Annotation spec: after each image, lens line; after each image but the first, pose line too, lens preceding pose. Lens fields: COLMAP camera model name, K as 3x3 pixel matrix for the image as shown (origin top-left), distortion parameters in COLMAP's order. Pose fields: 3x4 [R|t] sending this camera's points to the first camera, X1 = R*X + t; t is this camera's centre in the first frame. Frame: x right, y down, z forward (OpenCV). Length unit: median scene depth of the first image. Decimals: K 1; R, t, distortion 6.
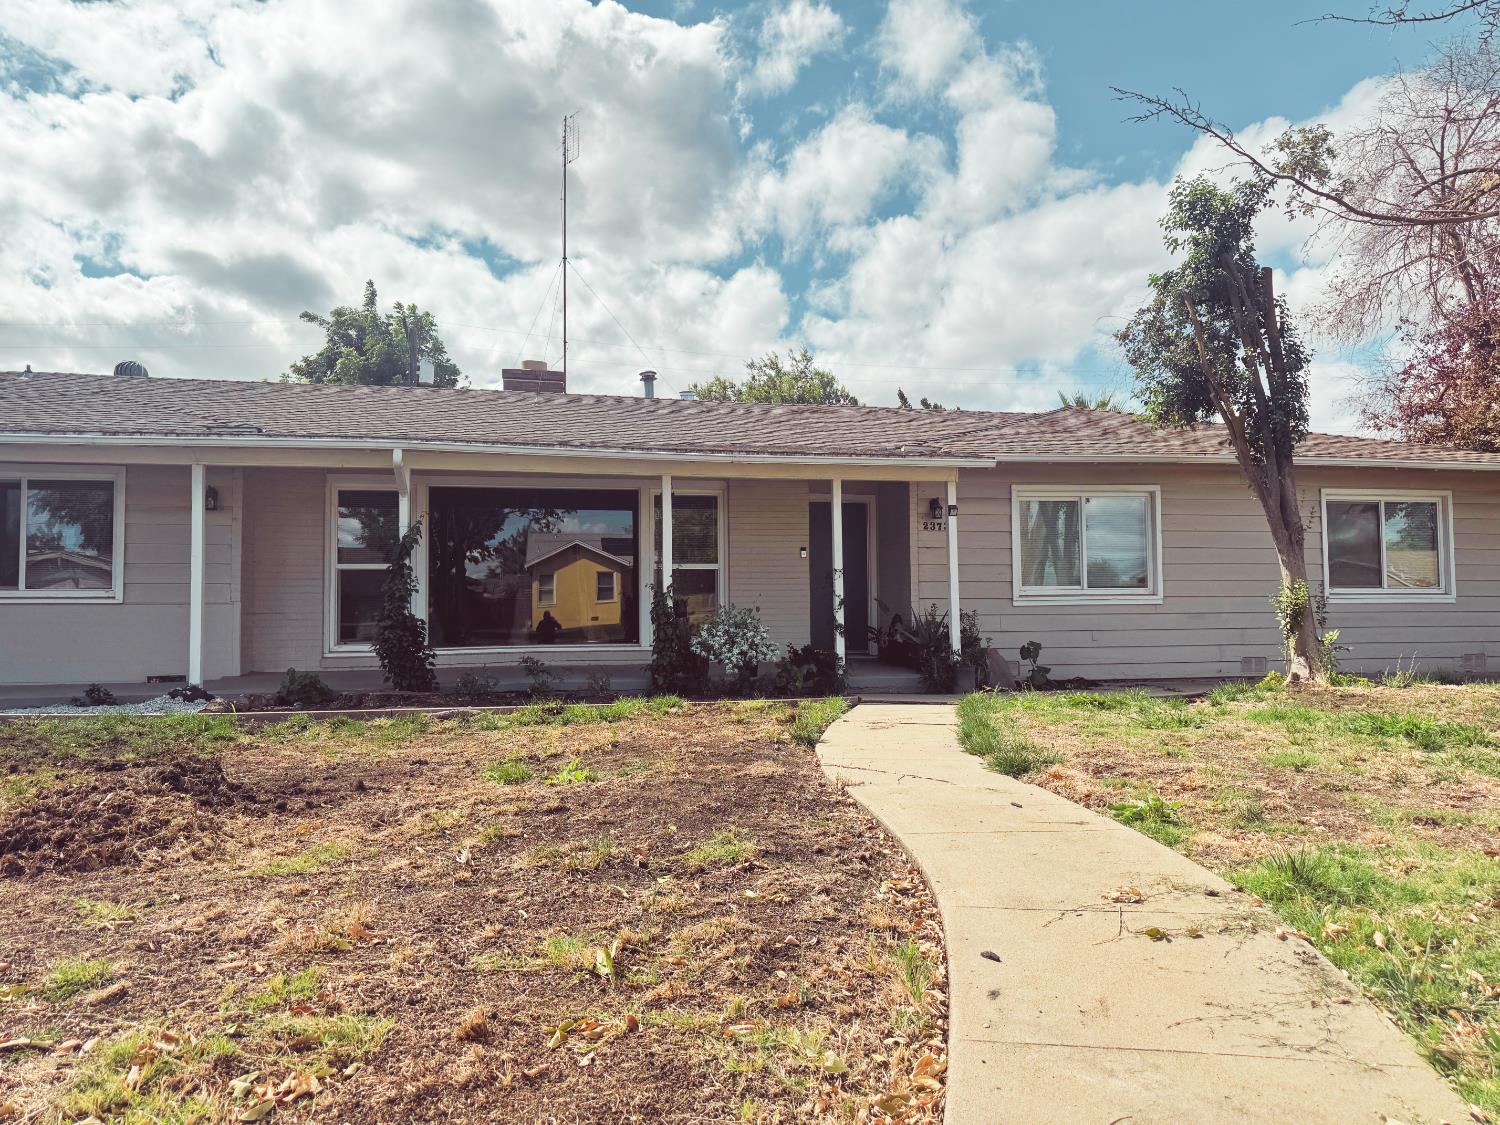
lens RADIAL K [[1042.7, 0, 742.5], [0, 1042.7, 580.9], [0, 0, 1]] dist [0.042176, -0.084008]
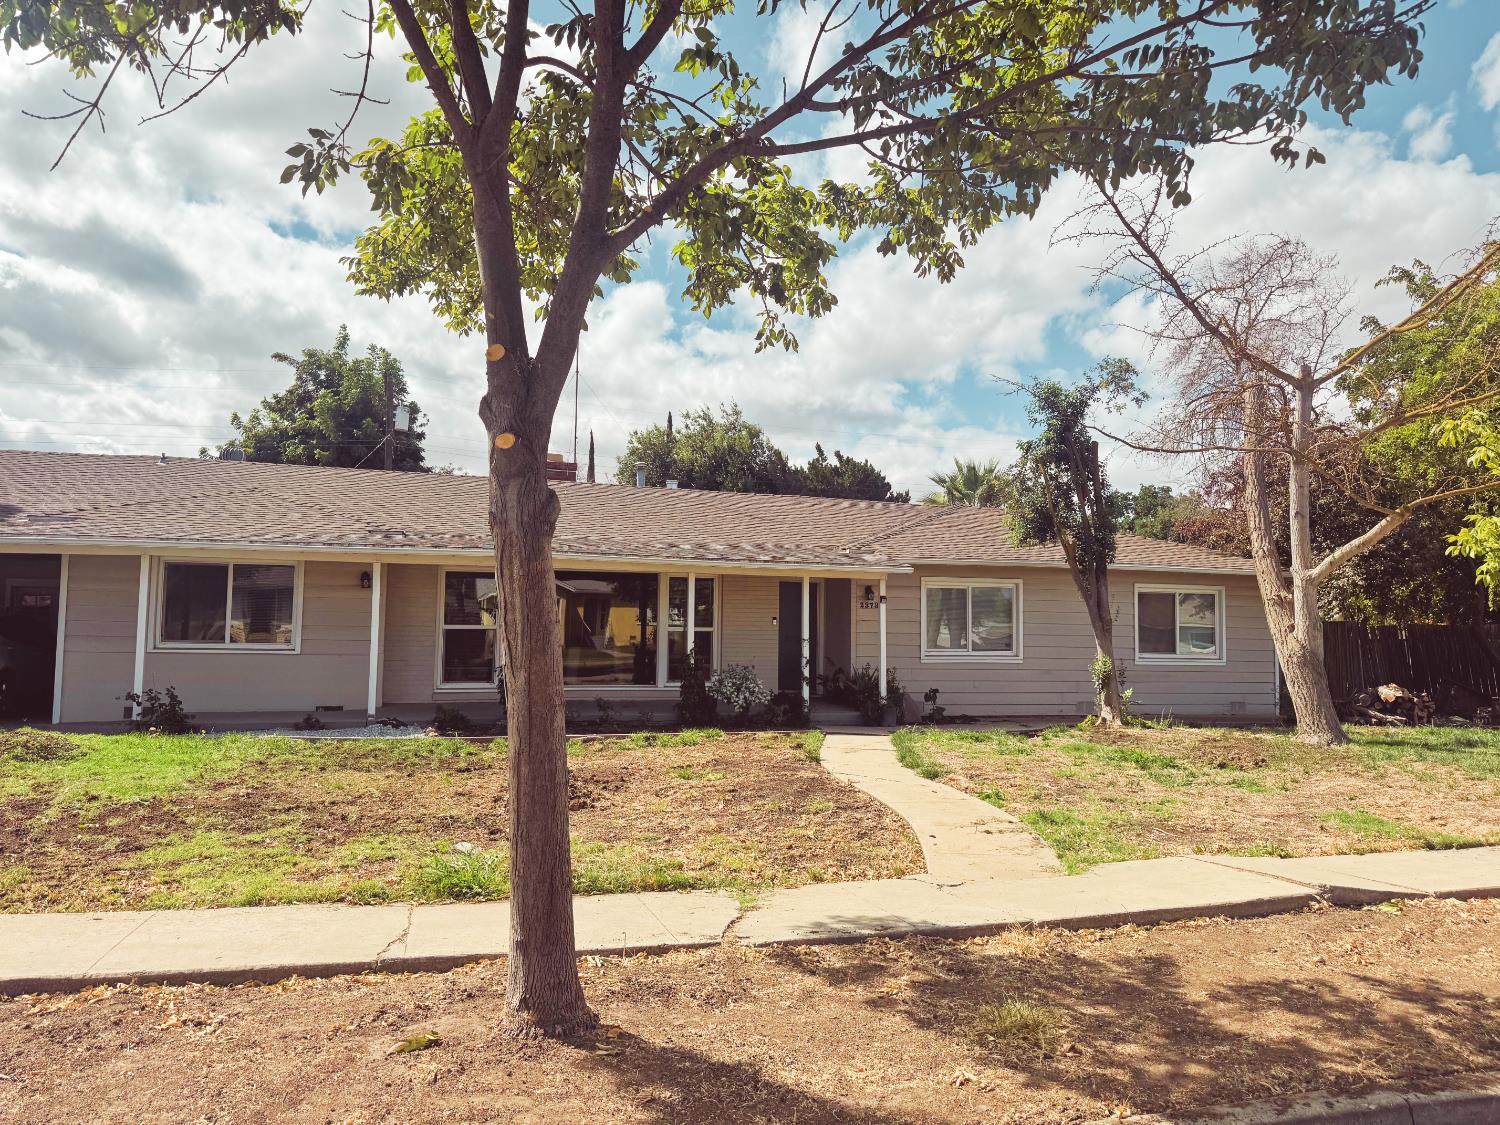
lens RADIAL K [[1042.3, 0, 750.0], [0, 1042.3, 562.5], [0, 0, 1]] dist [0.067774, -0.087803]
pose [[0.994013, 0.031733, 0.104550, -0.138401], [-0.028759, 0.999141, -0.029829, -0.070959], [-0.105407, 0.026643, 0.994072, -0.434203]]
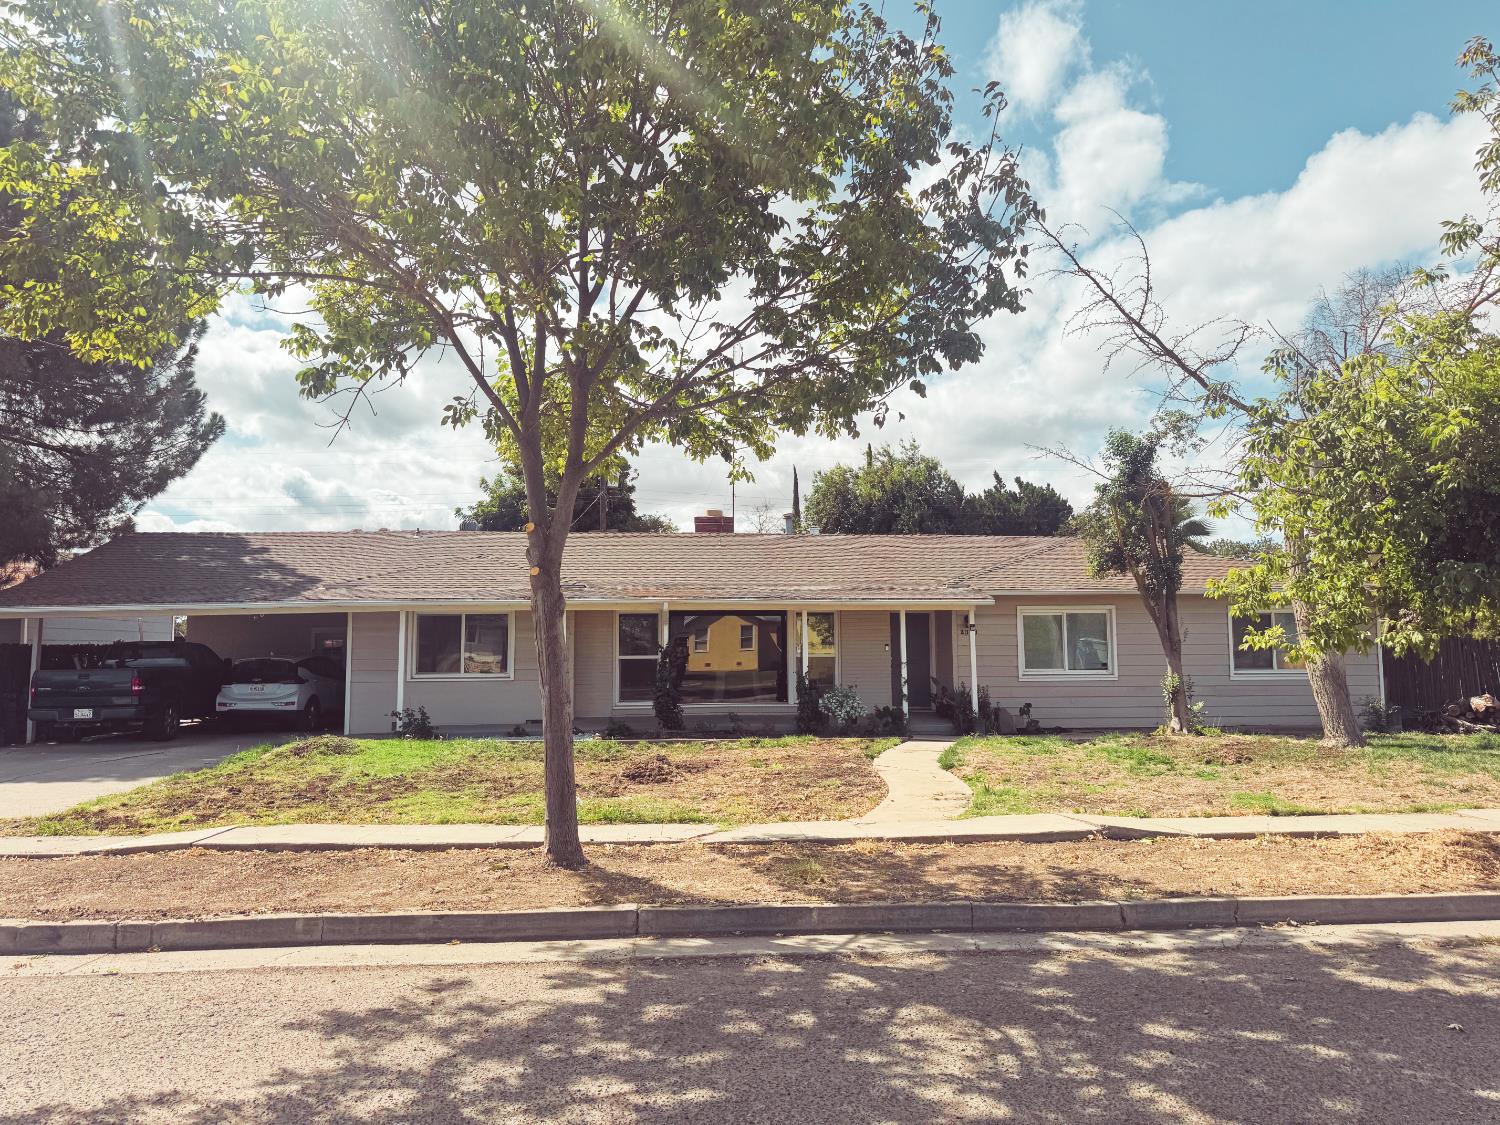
lens RADIAL K [[1042.3, 0, 750.0], [0, 1042.3, 562.5], [0, 0, 1]] dist [0.067774, -0.087803]
pose [[0.993637, -0.005821, -0.112476, 0.033185], [0.000292, 0.998793, -0.049116, -0.090260], [0.112626, 0.048771, 0.992440, -0.748782]]
